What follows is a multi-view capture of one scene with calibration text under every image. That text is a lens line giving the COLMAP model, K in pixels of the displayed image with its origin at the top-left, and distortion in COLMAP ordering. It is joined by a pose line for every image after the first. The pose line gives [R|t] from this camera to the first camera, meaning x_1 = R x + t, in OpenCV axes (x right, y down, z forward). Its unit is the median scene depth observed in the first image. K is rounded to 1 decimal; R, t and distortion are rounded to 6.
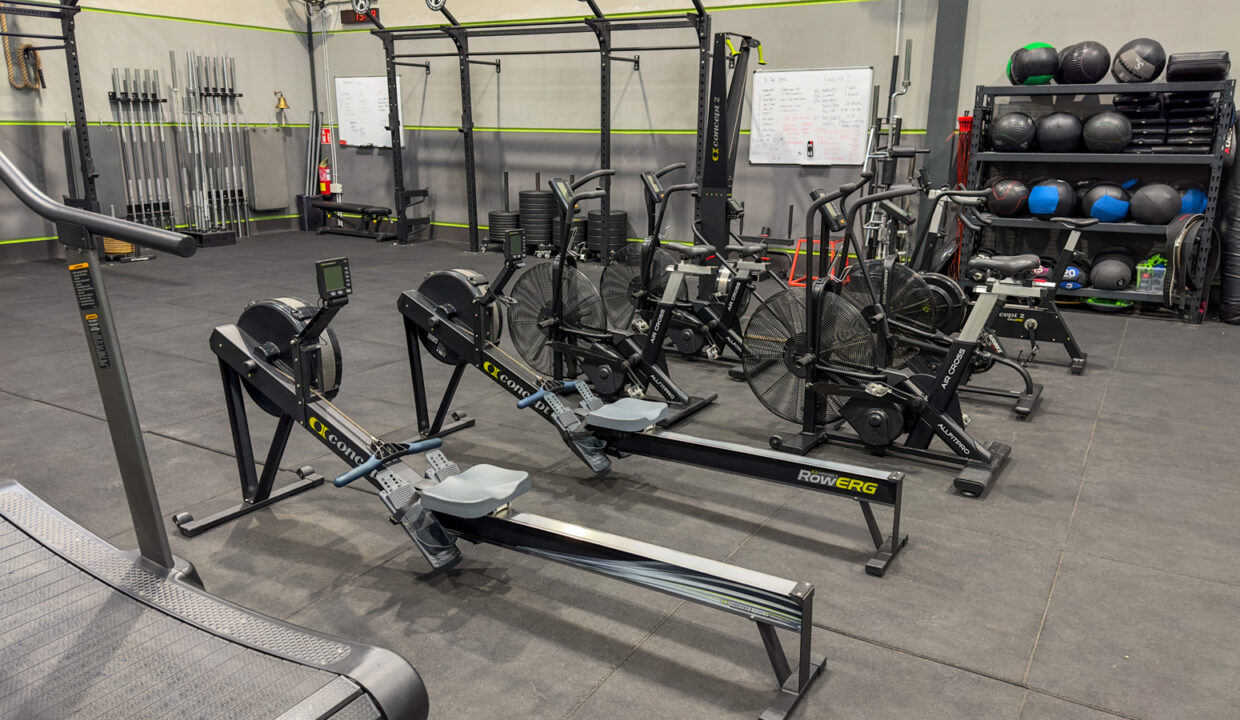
lens RADIAL K [[886.2, 0, 620.0], [0, 886.2, 360.0], [0, 0, 1]] dist [0.102292, -0.138757]
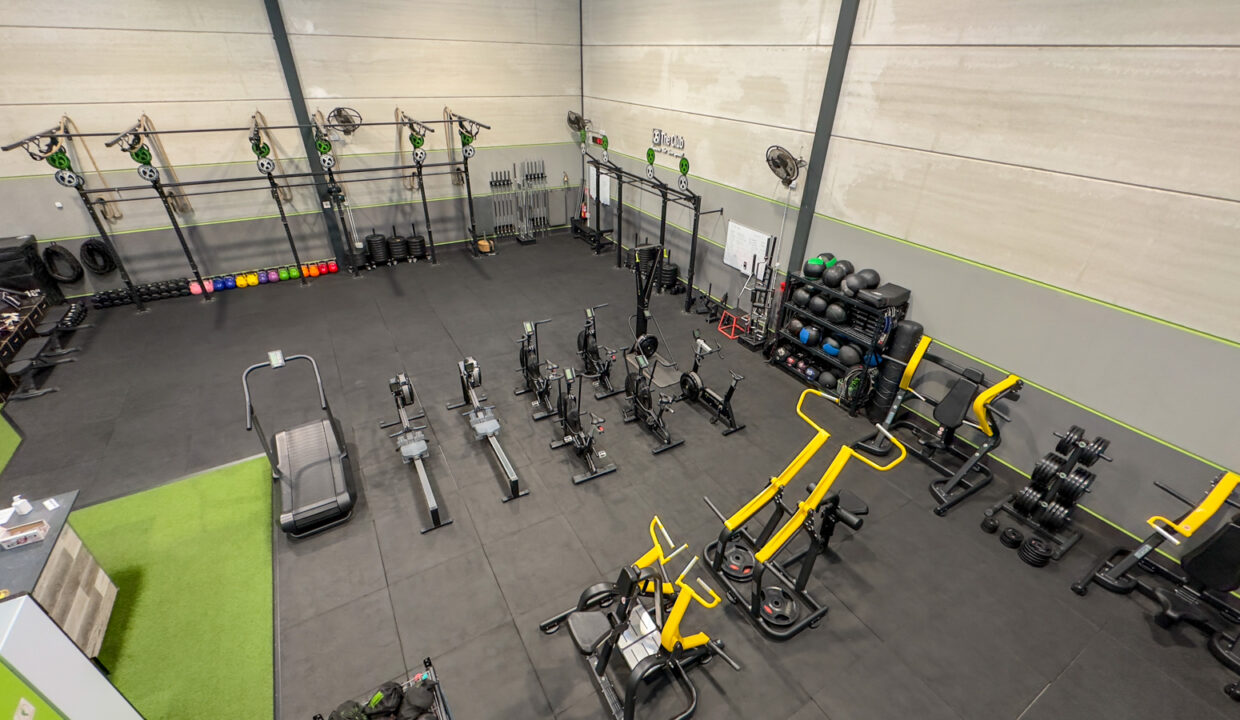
lens RADIAL K [[503.4, 0, 620.0], [0, 503.4, 360.0], [0, 0, 1]] dist [0.000007, 0.000000]
pose [[0.876111, 0.262504, -0.404377, 0.411697], [-0.143251, 0.942628, 0.301549, -0.289772], [0.460335, -0.206263, 0.863451, -0.118569]]
